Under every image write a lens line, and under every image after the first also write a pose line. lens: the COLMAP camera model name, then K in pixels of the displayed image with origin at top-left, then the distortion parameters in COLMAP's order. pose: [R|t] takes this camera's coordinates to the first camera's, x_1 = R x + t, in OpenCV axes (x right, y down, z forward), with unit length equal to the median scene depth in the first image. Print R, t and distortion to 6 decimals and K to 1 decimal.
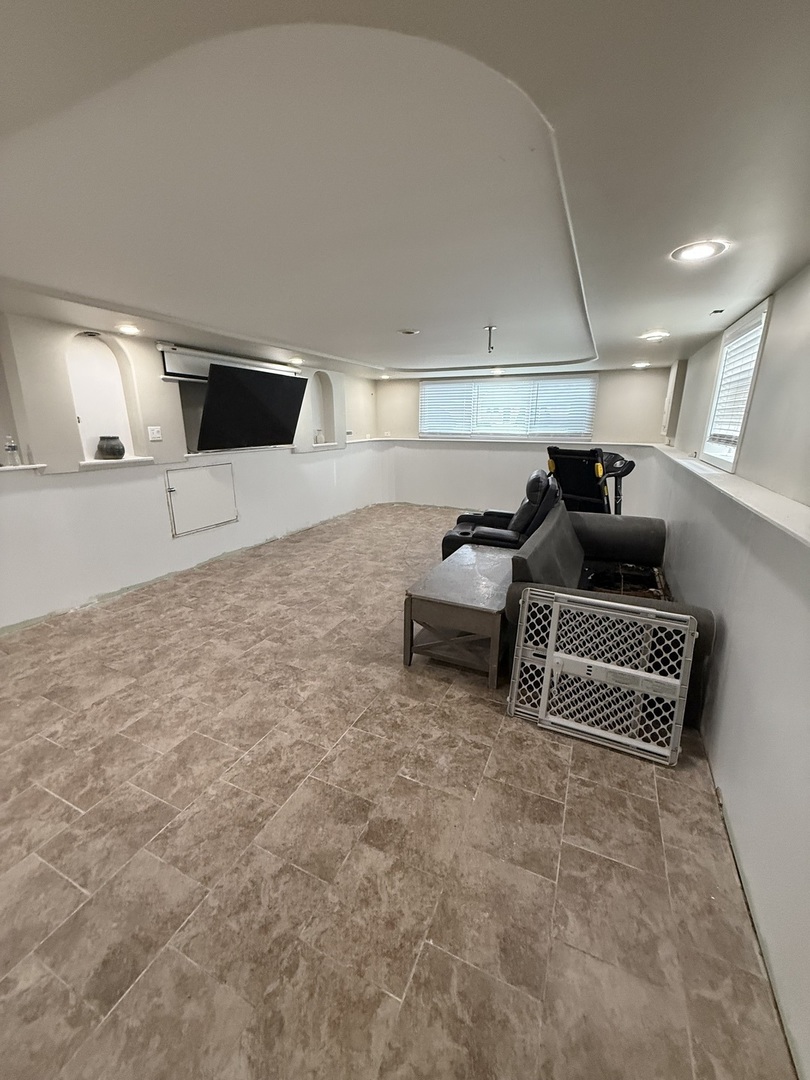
lens RADIAL K [[429.4, 0, 404.5], [0, 429.4, 536.5], [0, 0, 1]] dist [-0.001159, 0.000343]
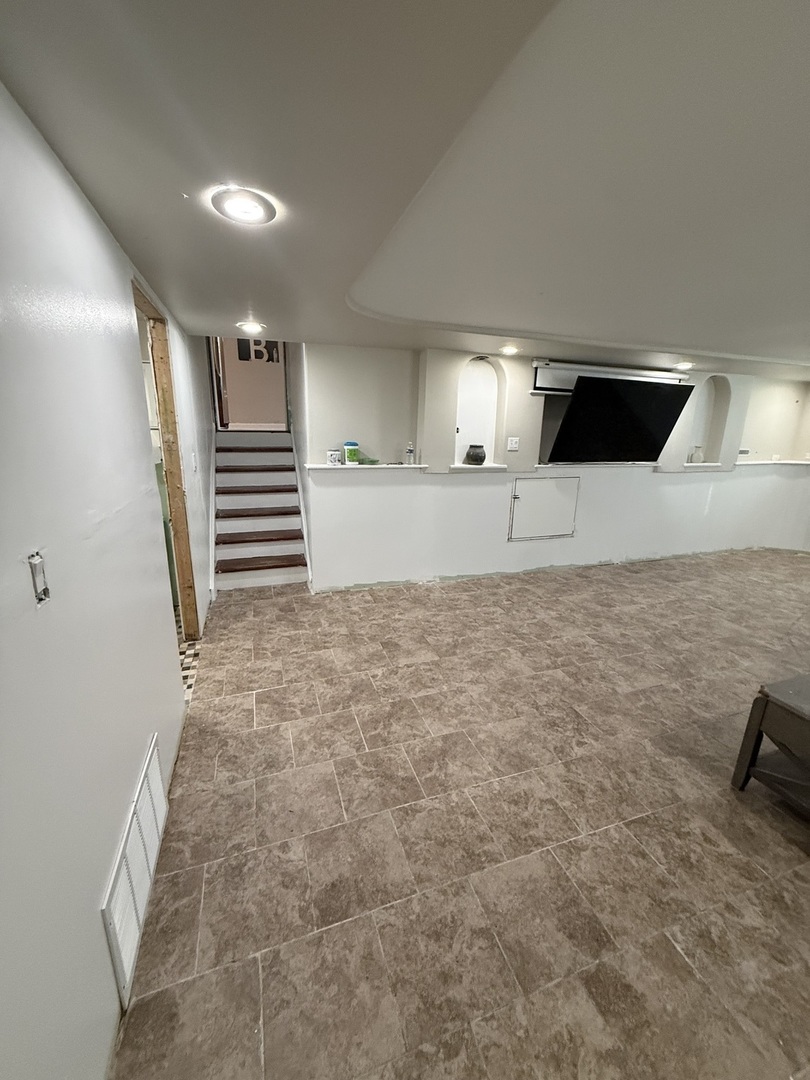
lens RADIAL K [[429.4, 0, 404.6], [0, 429.4, 536.6], [0, 0, 1]] dist [-0.001159, 0.000343]
pose [[0.692961, 0.190369, -0.695388, 0.033828], [-0.206171, 0.976557, 0.061889, -0.027783], [0.690868, 0.100482, 0.715965, 0.071891]]
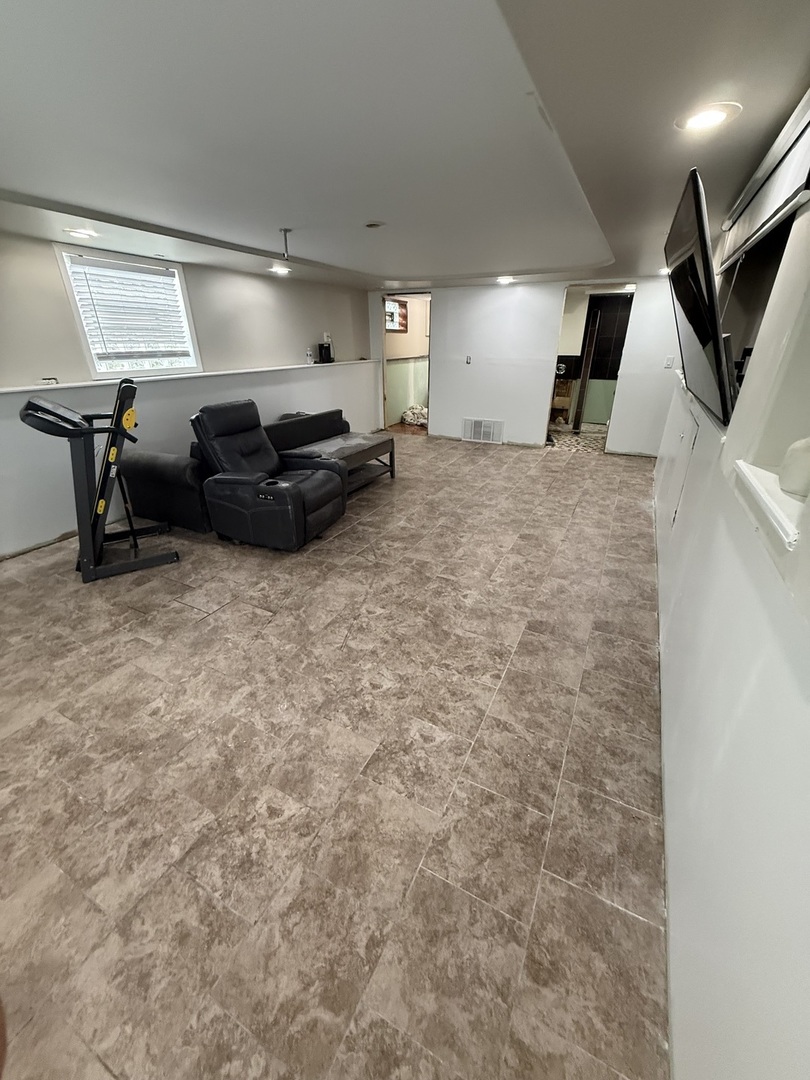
lens RADIAL K [[429.4, 0, 404.9], [0, 429.4, 545.5], [0, 0, 1]] dist [-0.001159, 0.000343]
pose [[-0.999178, -0.015533, 0.037450, -0.105073], [0.012703, 0.757241, 0.653012, -0.613124], [-0.038502, 0.652951, -0.756421, 2.277324]]
